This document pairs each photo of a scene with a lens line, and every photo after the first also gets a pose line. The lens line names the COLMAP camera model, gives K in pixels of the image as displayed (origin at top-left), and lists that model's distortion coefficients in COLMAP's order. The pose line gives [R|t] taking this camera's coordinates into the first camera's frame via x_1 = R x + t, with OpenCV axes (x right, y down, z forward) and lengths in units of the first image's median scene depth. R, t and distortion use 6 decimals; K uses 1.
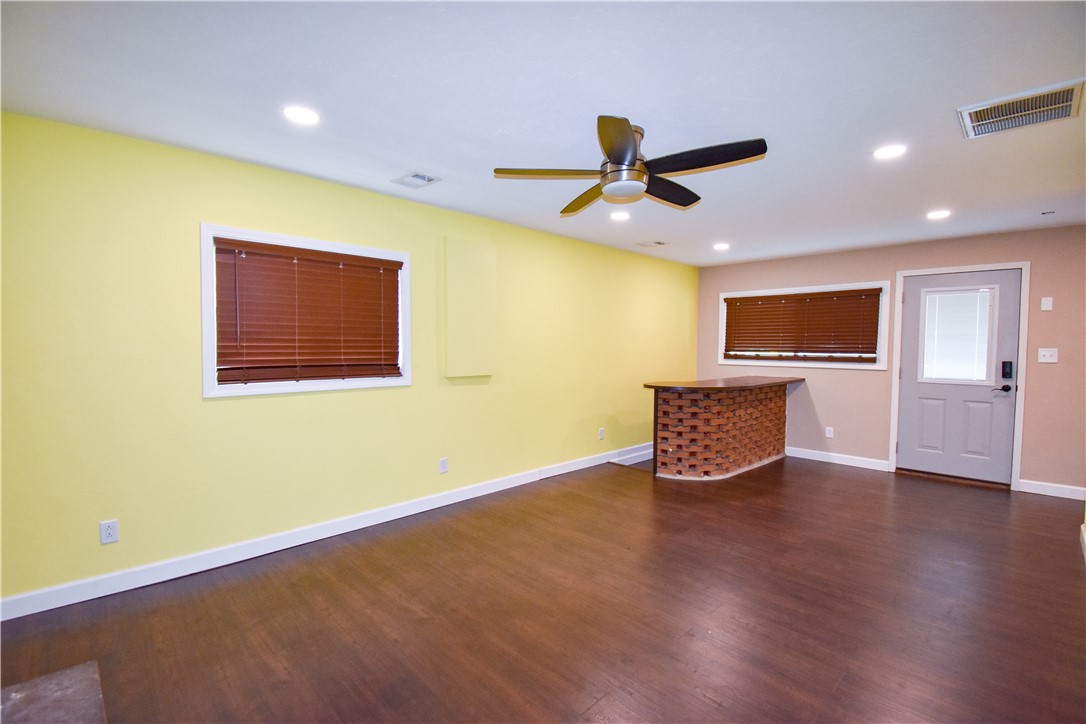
lens RADIAL K [[482.5, 0, 540.2], [0, 482.5, 362.9], [0, 0, 1]] dist [0.024862, -0.029475]
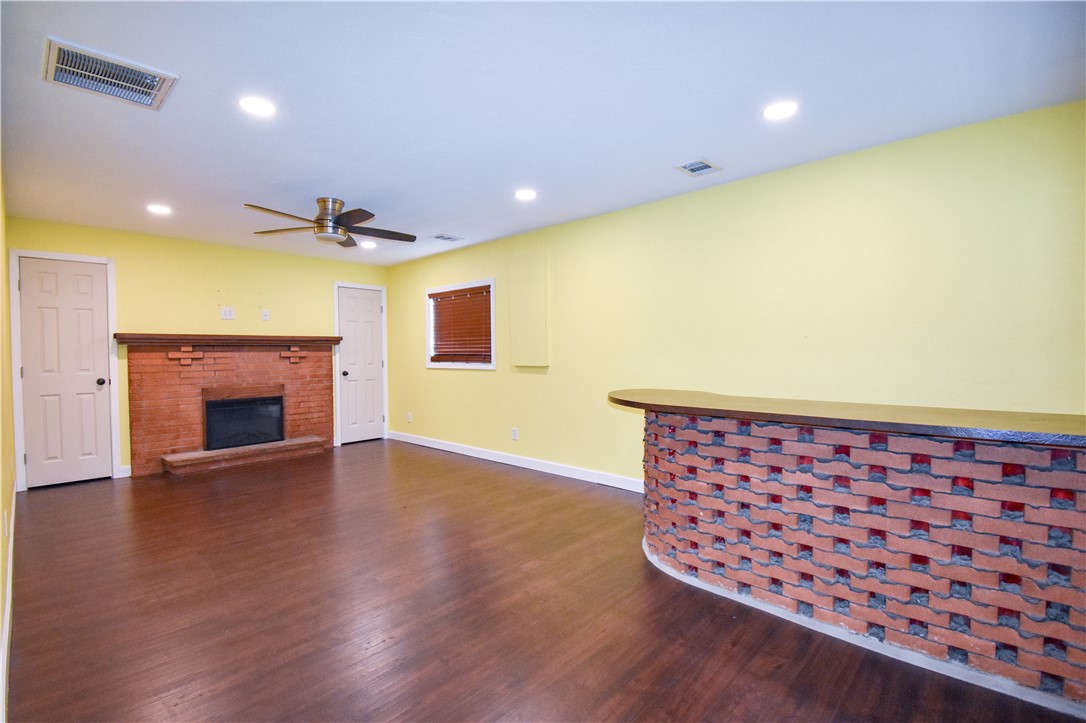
lens RADIAL K [[482.5, 0, 540.2], [0, 482.5, 362.4], [0, 0, 1]] dist [0.024862, -0.029475]
pose [[0.039445, 0.019621, -0.999029, 1.023321], [-0.026442, 0.999478, 0.018586, -0.004442], [0.998872, 0.025683, 0.039944, 0.943251]]
